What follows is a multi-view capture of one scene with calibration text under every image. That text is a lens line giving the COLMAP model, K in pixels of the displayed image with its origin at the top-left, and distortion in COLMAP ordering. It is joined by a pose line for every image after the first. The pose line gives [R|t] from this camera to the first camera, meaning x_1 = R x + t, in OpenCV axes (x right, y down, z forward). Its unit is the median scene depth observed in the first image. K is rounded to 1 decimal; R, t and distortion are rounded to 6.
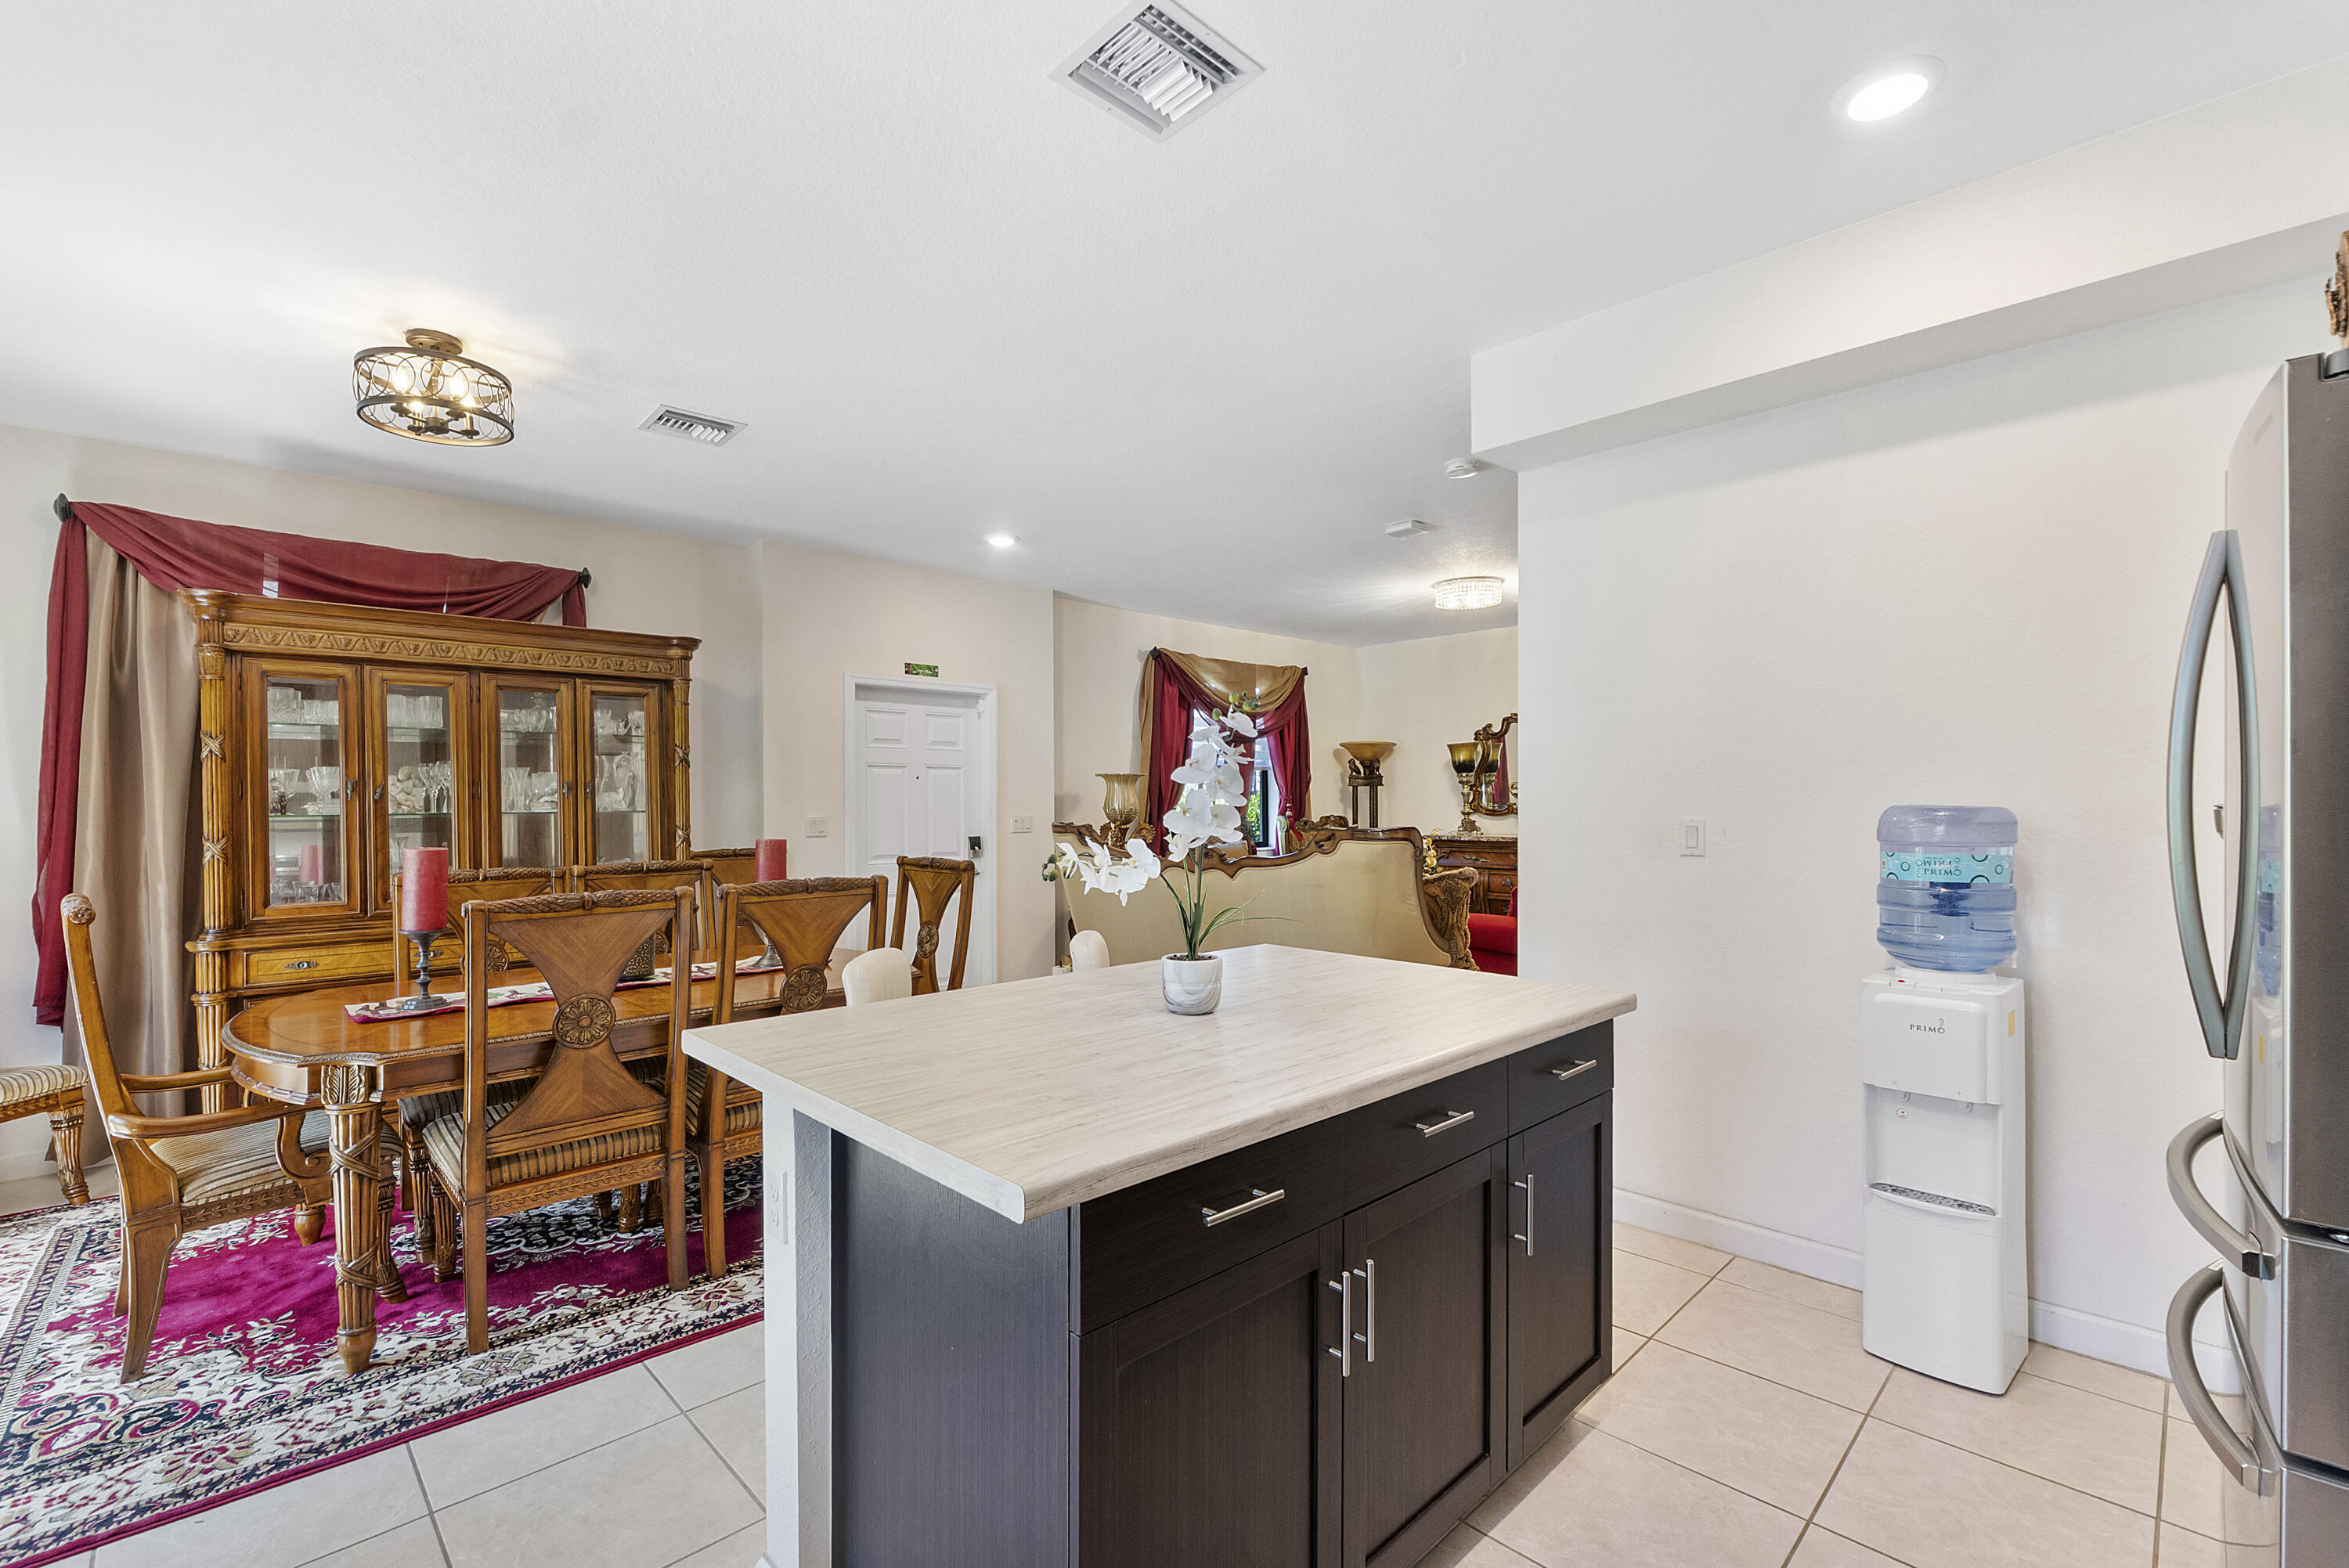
lens RADIAL K [[1013.7, 0, 1185.9], [0, 1013.7, 802.2], [0, 0, 1]] dist [-0.004744, -0.000251]
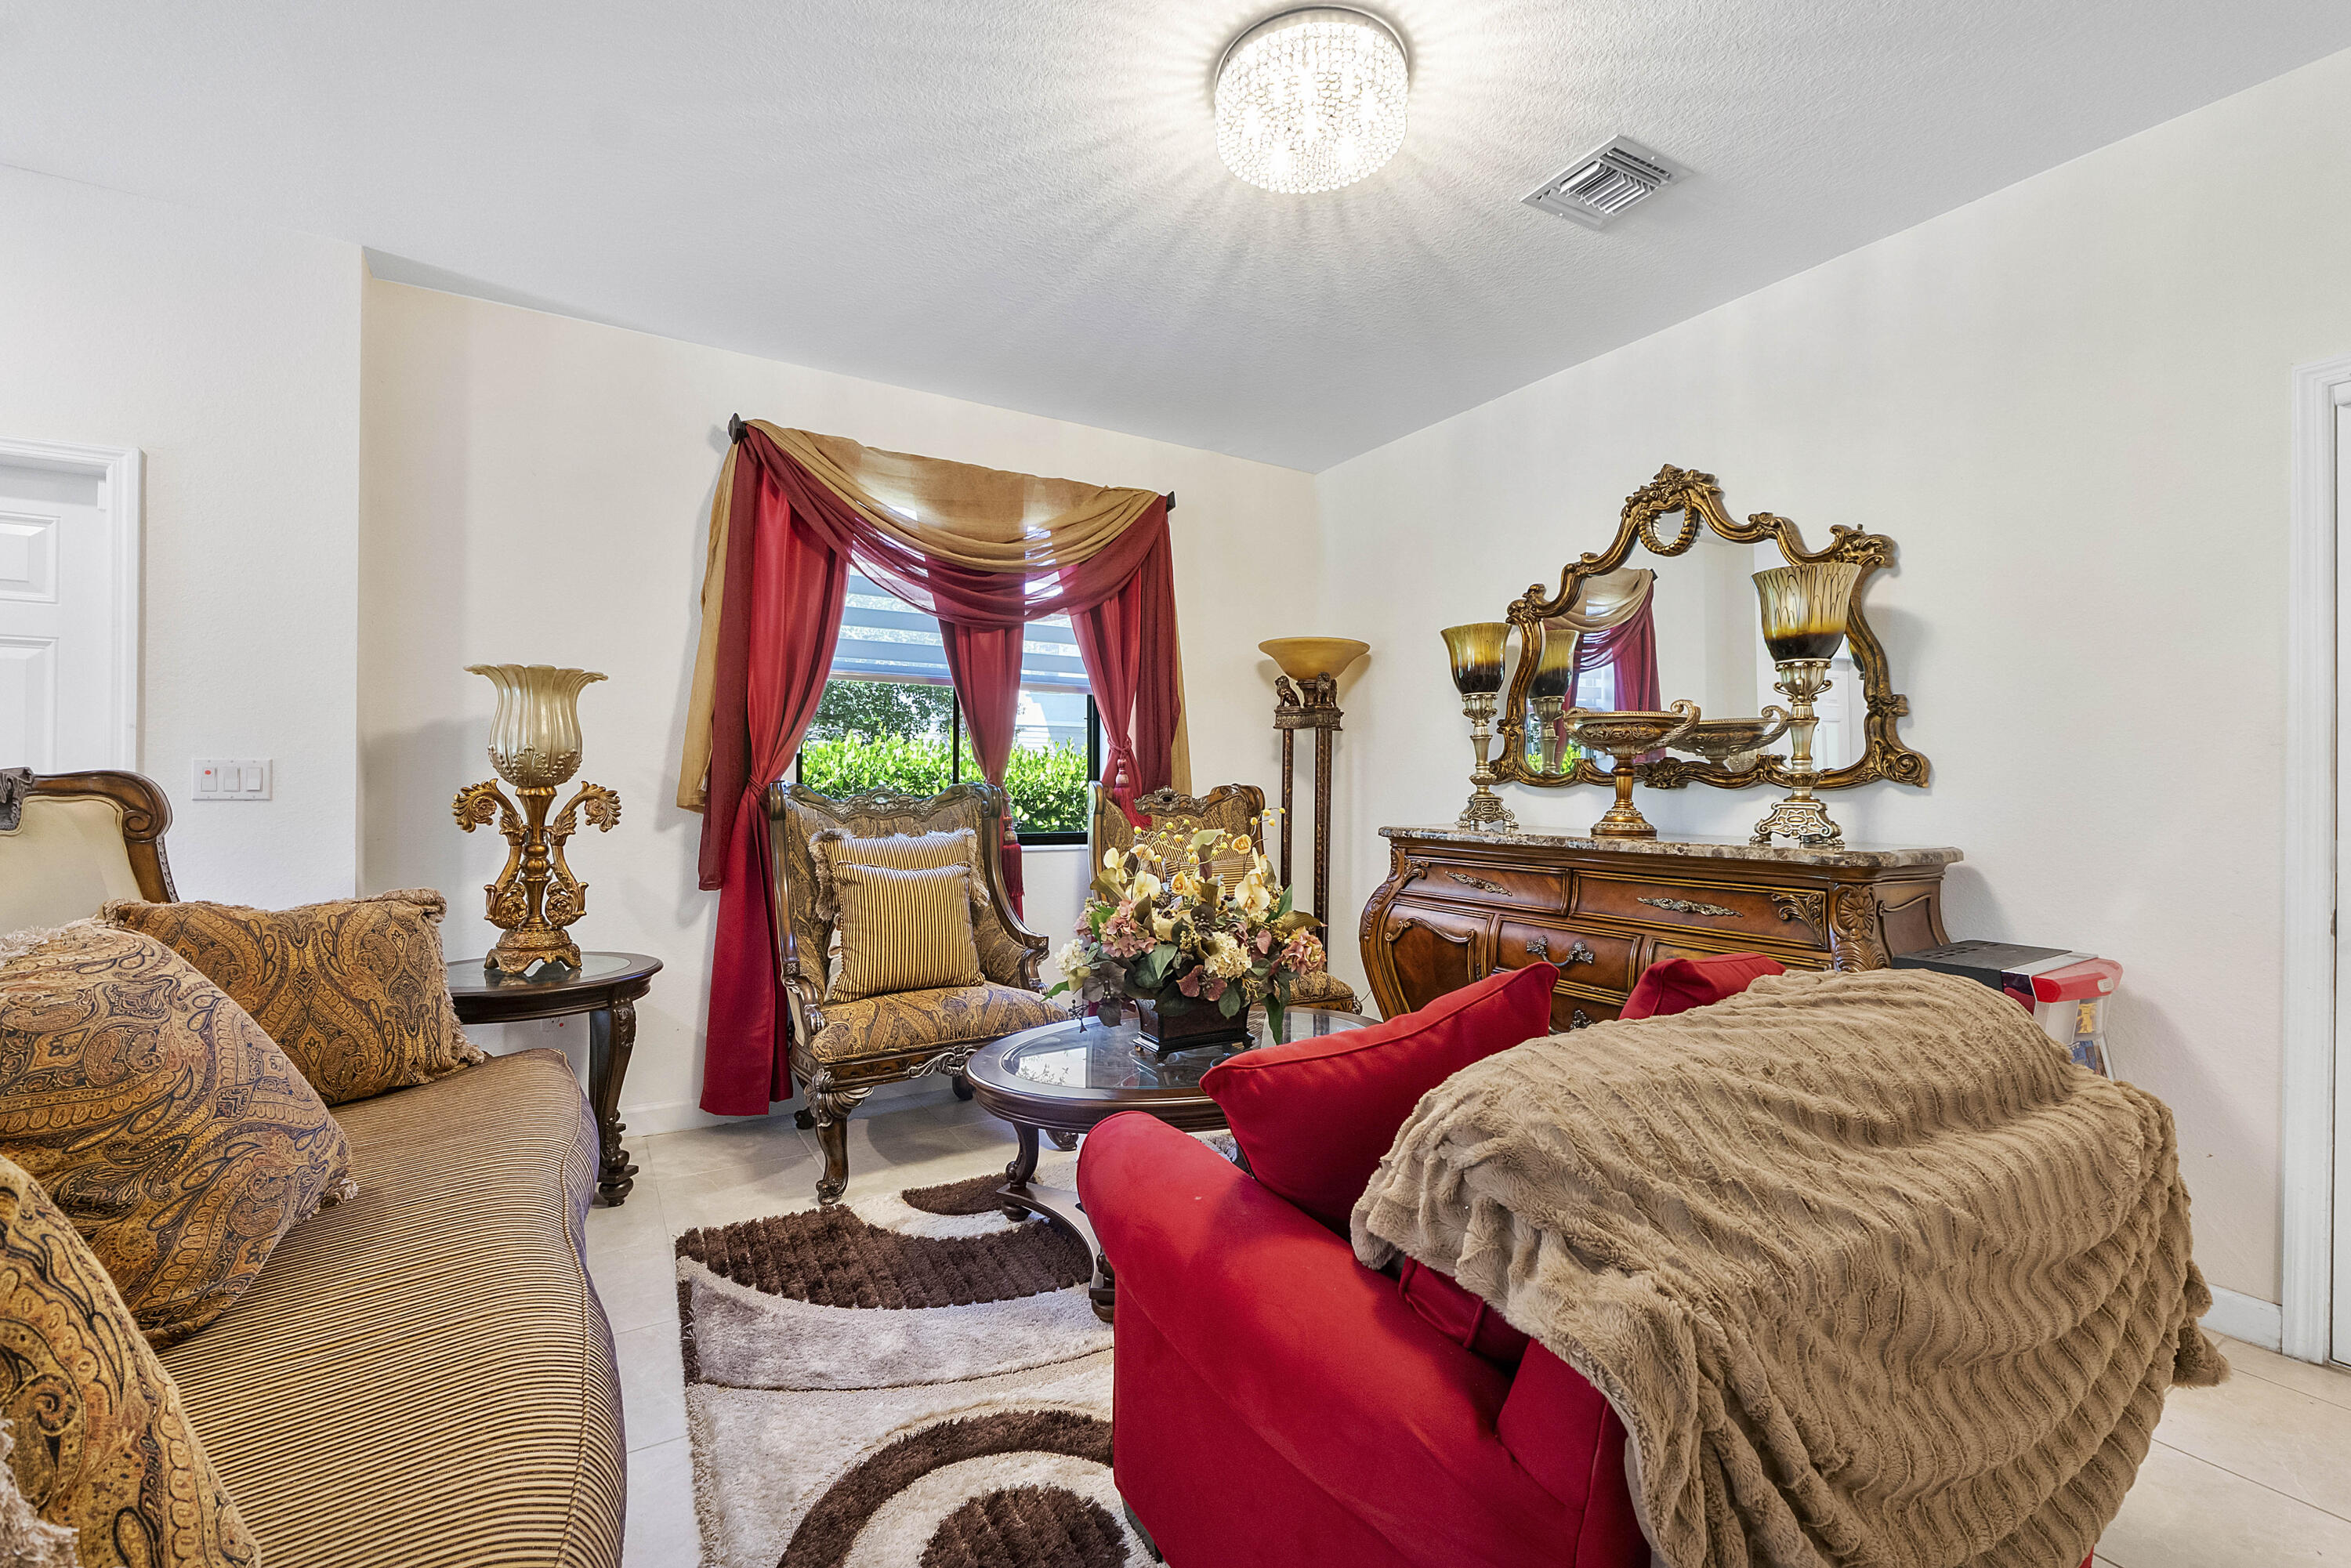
lens RADIAL K [[1014.7, 0, 1159.4], [0, 1014.7, 776.3], [0, 0, 1]] dist [-0.004744, -0.000251]
pose [[0.969538, 0.010094, -0.244734, 0.247099], [-0.012930, 0.999867, -0.009986, 0.014888], [0.244600, 0.012846, 0.969539, 0.523494]]
